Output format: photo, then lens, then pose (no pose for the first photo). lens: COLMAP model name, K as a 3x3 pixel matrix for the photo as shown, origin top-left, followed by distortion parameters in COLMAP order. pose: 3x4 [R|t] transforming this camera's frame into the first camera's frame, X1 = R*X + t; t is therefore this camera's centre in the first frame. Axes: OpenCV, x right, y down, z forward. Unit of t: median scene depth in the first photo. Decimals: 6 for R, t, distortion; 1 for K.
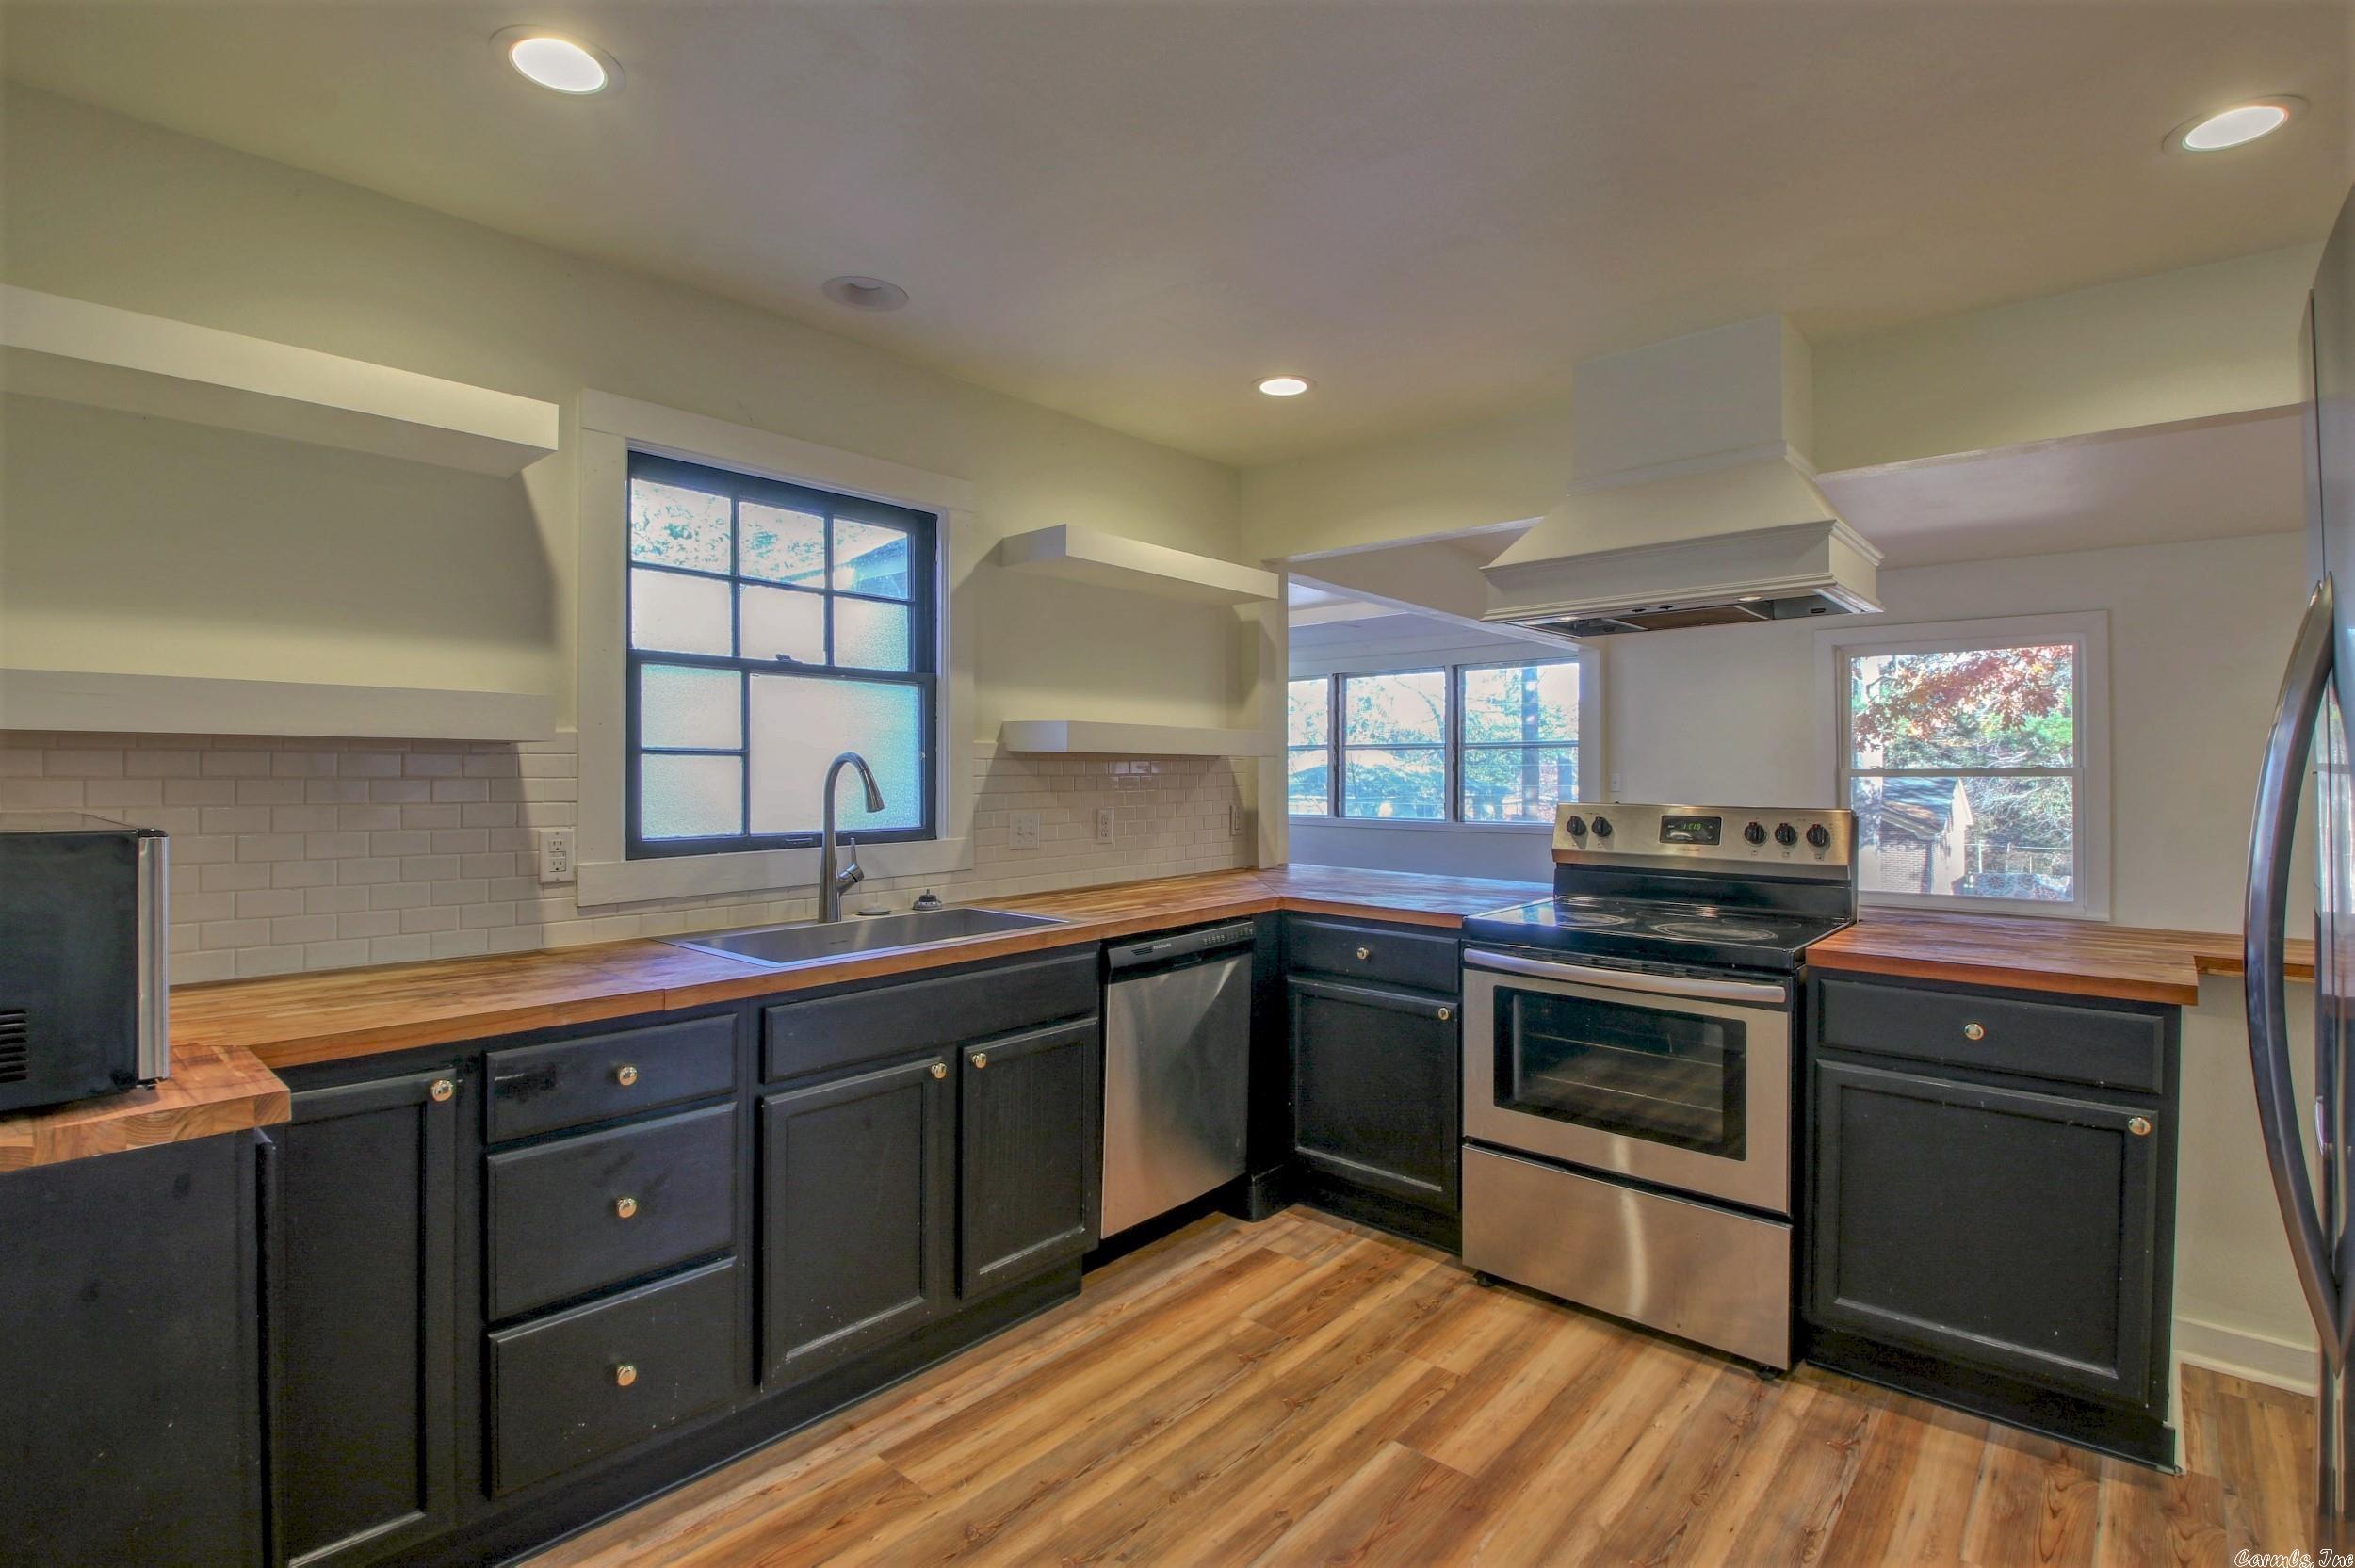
lens RADIAL K [[1105.9, 0, 1175.3], [0, 1105.9, 779.2], [0, 0, 1]] dist [-0.003734, -0.007238]
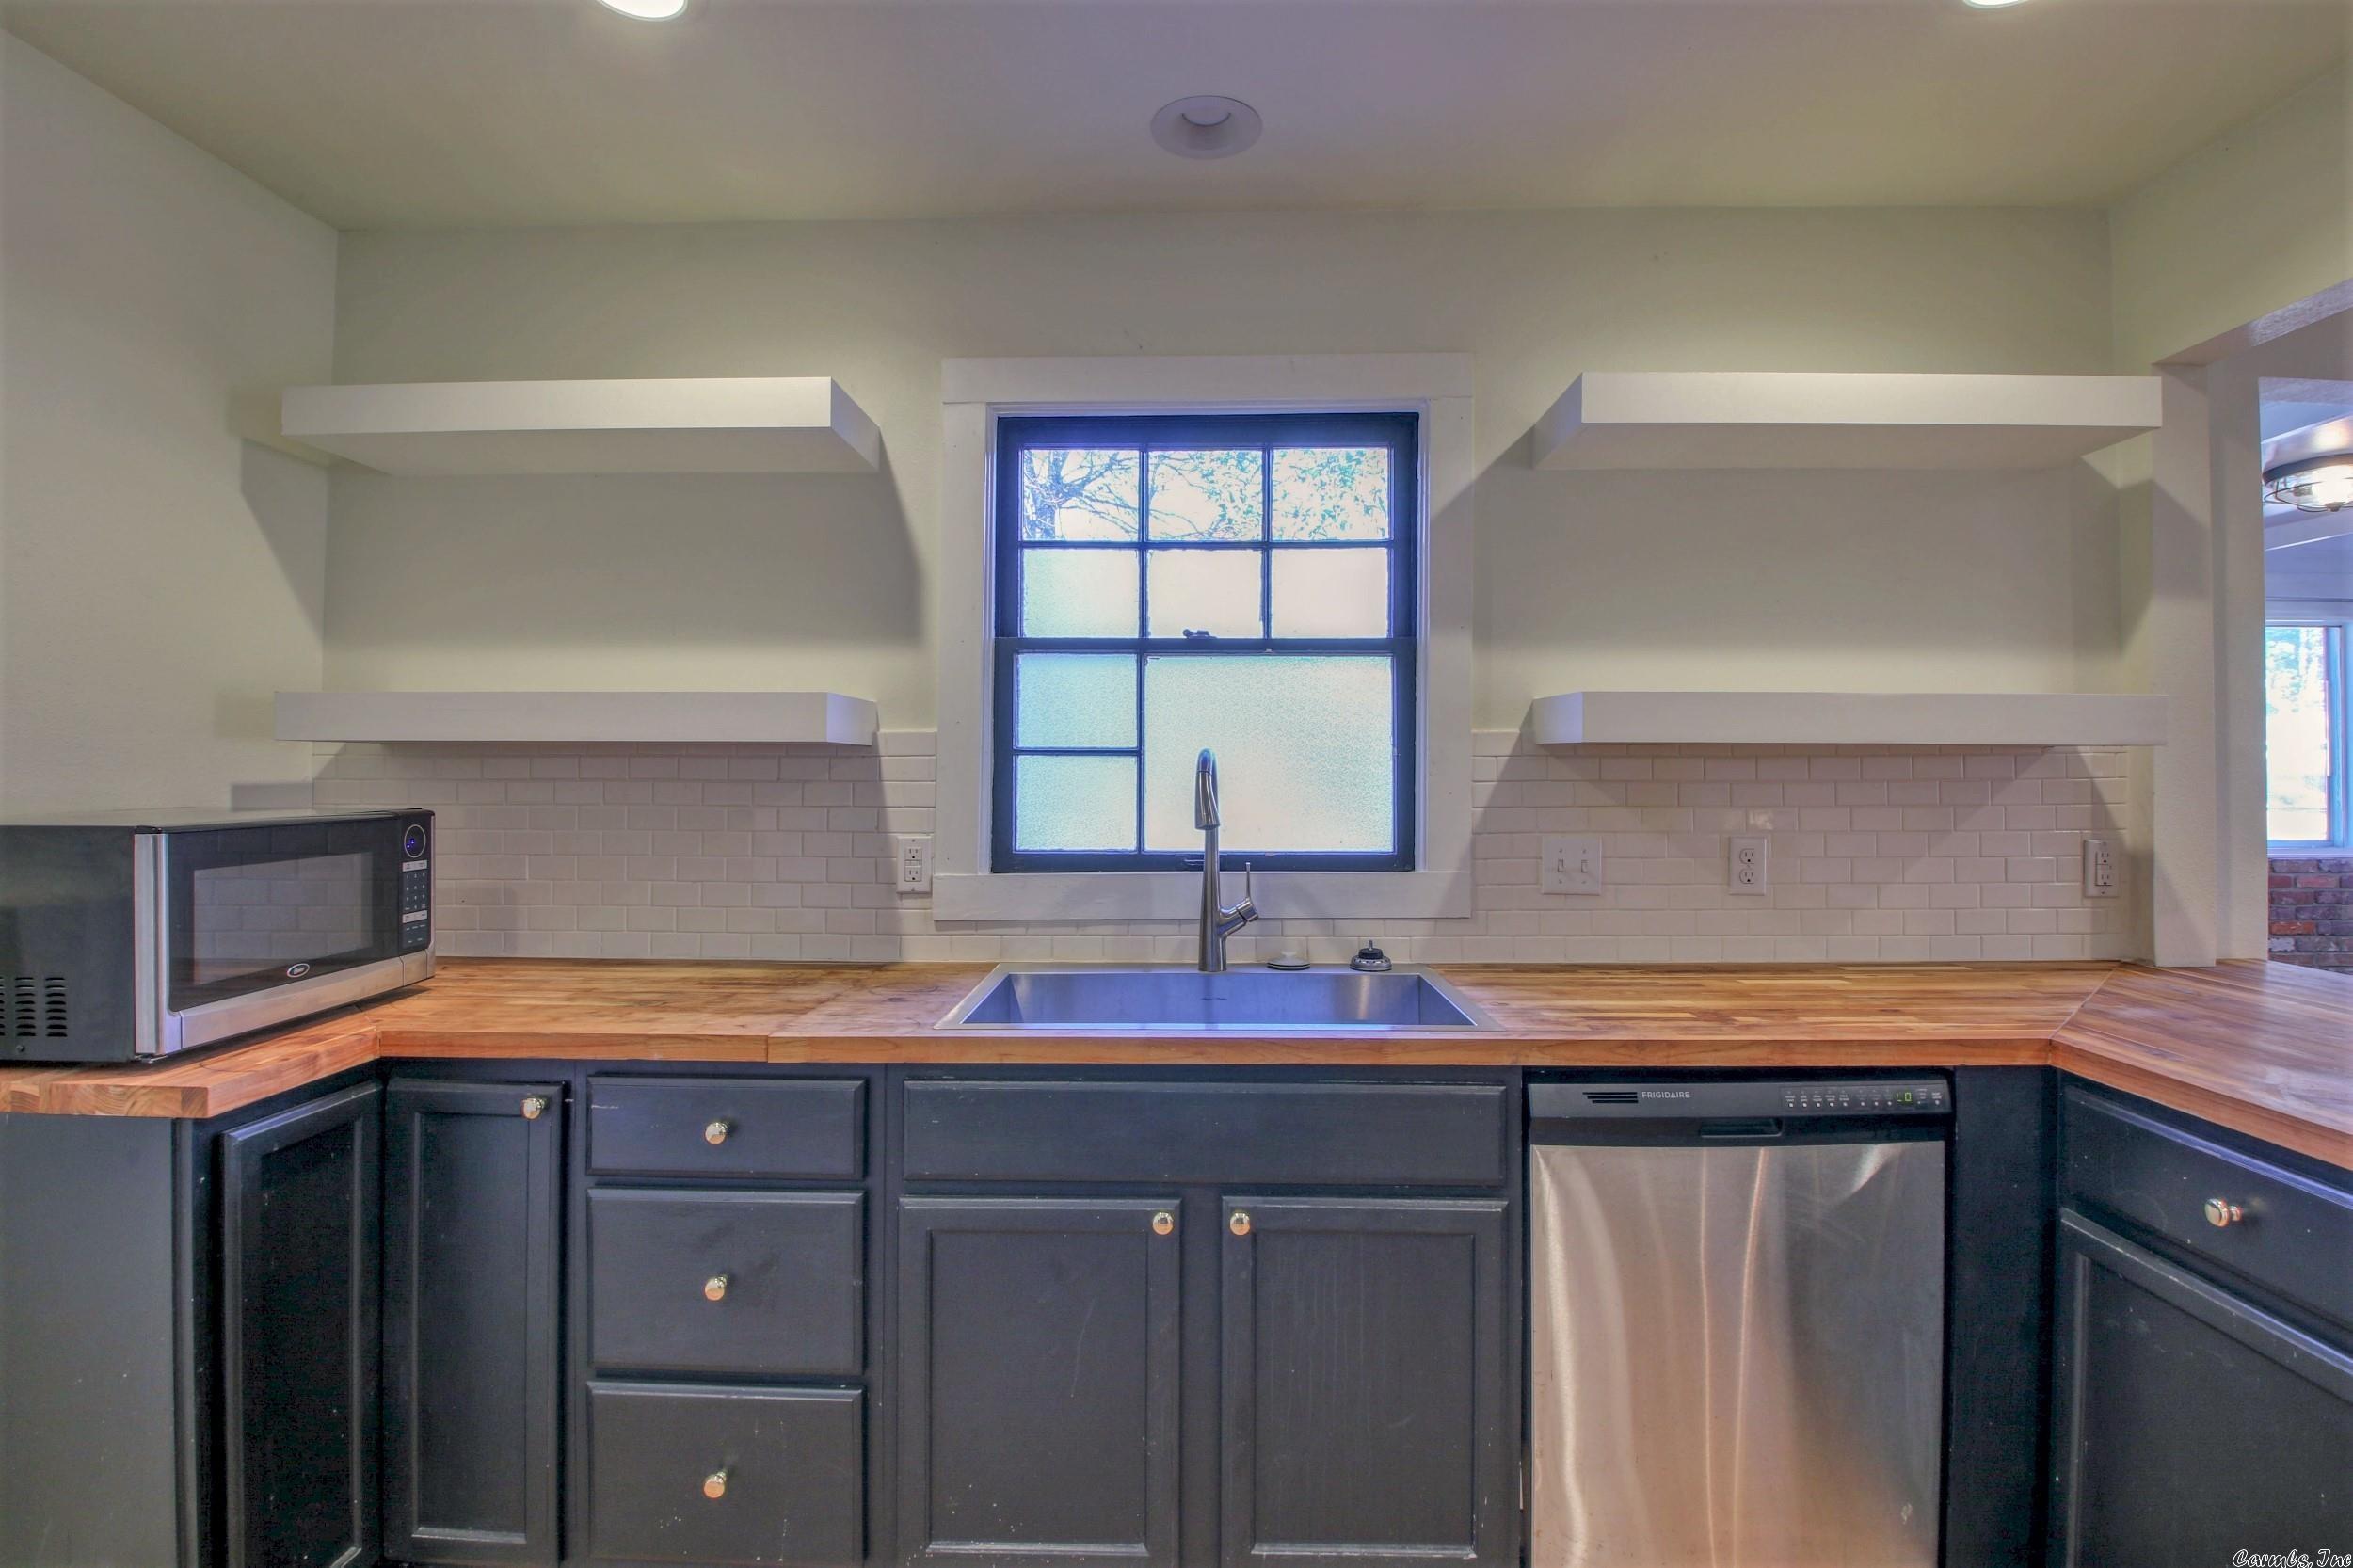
lens RADIAL K [[1105.1, 0, 1171.8], [0, 1105.1, 765.6], [0, 0, 1]] dist [-0.003734, -0.007238]
pose [[0.641239, -0.006421, -0.767314, 0.257245], [-0.005239, 0.999905, -0.012745, -0.003324], [0.767323, 0.012193, 0.641144, 0.484047]]
